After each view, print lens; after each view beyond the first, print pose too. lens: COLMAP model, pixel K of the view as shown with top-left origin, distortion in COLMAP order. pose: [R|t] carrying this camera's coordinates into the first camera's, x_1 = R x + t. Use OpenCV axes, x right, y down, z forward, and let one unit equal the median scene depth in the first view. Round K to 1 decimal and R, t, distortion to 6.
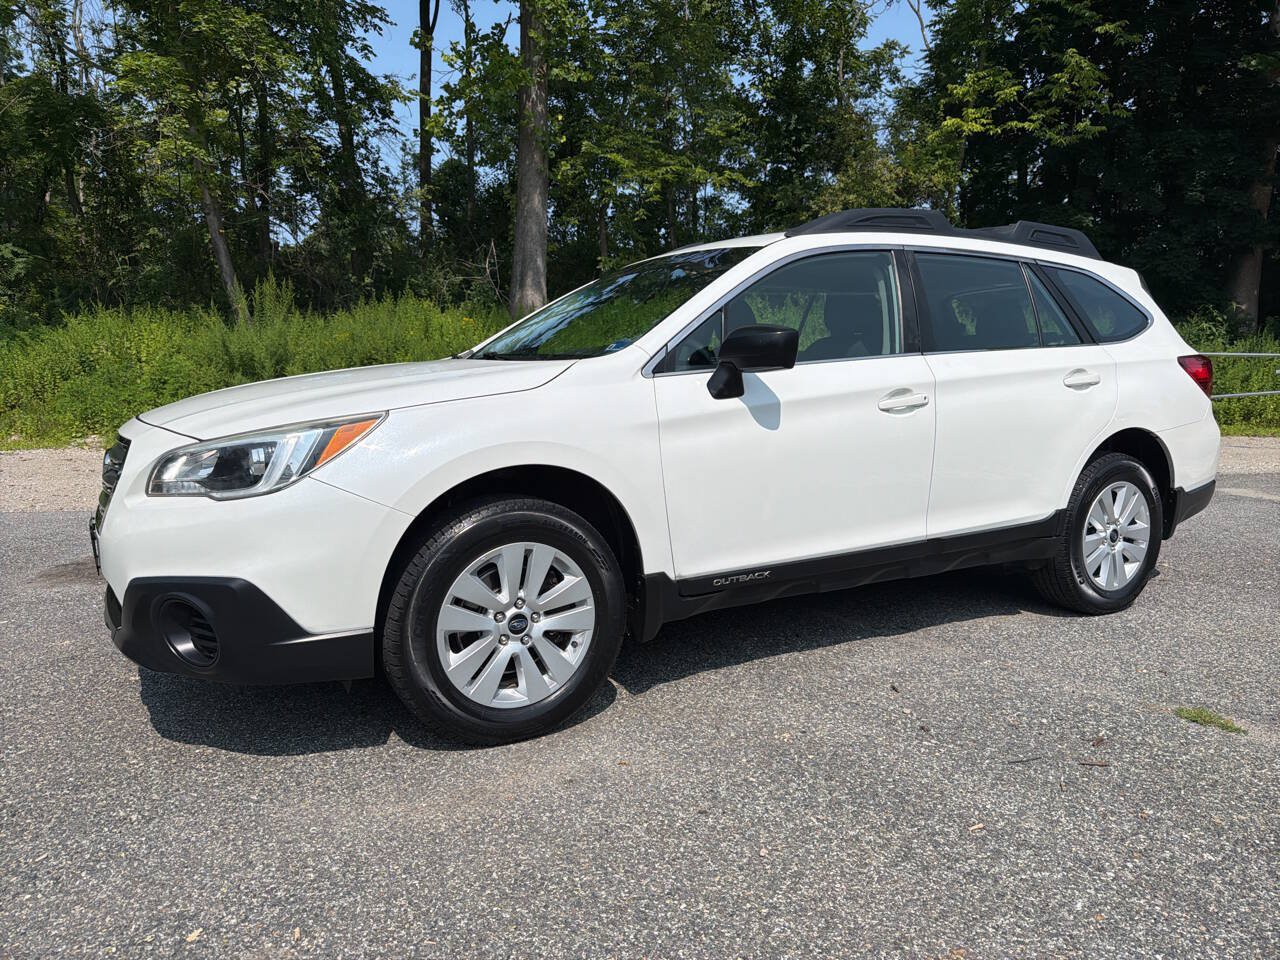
lens RADIAL K [[926.3, 0, 640.0], [0, 926.3, 480.0], [0, 0, 1]] dist [0.174841, -0.367951]
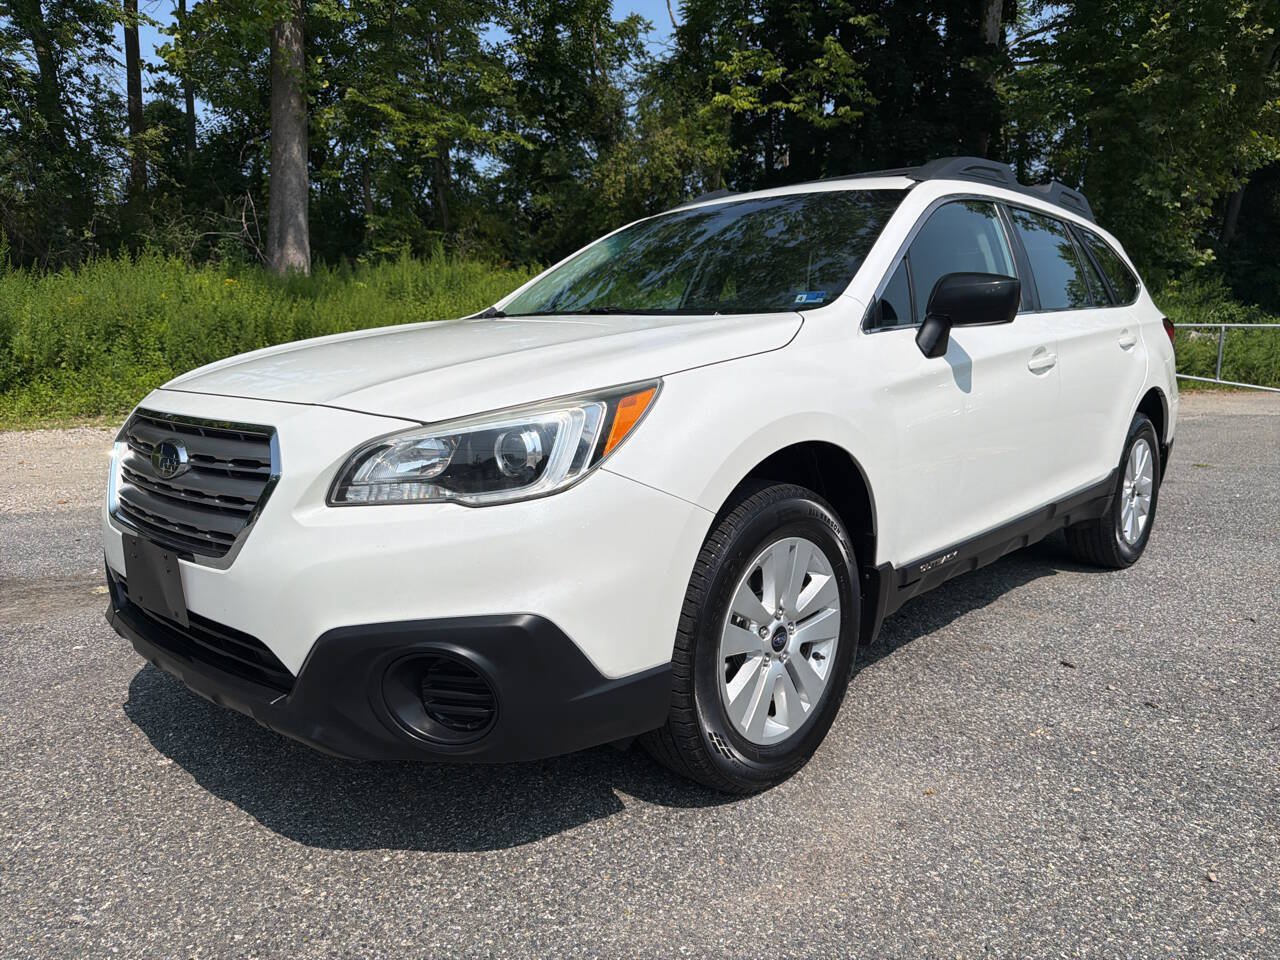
lens RADIAL K [[951.1, 0, 721.9], [0, 951.1, 476.4], [0, 0, 1]] dist [0.006364, -0.007561]
pose [[0.952070, -0.046690, 0.302297, -0.359313], [0.038714, 0.998727, 0.032327, -0.012551], [-0.303421, -0.019074, 0.952666, 0.199059]]
